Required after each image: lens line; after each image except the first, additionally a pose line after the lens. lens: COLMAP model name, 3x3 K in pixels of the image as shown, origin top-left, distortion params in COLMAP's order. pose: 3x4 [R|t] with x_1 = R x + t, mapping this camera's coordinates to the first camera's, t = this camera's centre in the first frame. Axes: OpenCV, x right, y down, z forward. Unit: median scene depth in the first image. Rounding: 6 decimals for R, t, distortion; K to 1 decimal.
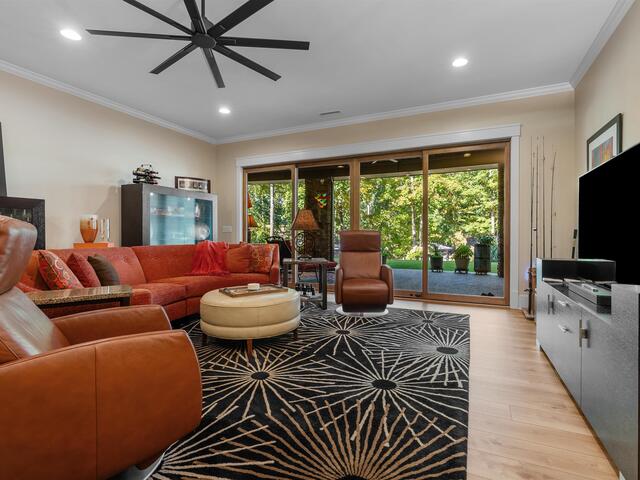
lens RADIAL K [[336.8, 0, 319.3], [0, 336.8, 242.7], [0, 0, 1]] dist [-0.002978, -0.000991]
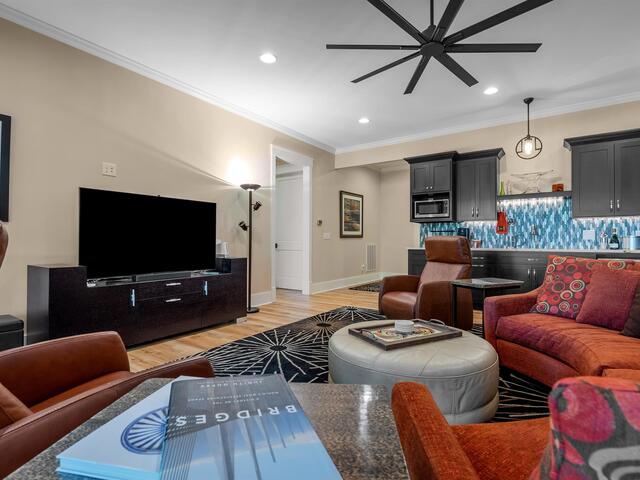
lens RADIAL K [[336.8, 0, 319.3], [0, 336.8, 242.7], [0, 0, 1]] dist [-0.002978, -0.000991]
pose [[-0.987222, 0.000040, 0.159353, -0.179443], [0.002725, 0.999858, 0.016632, -0.037527], [-0.159330, 0.016854, -0.987081, 2.105846]]
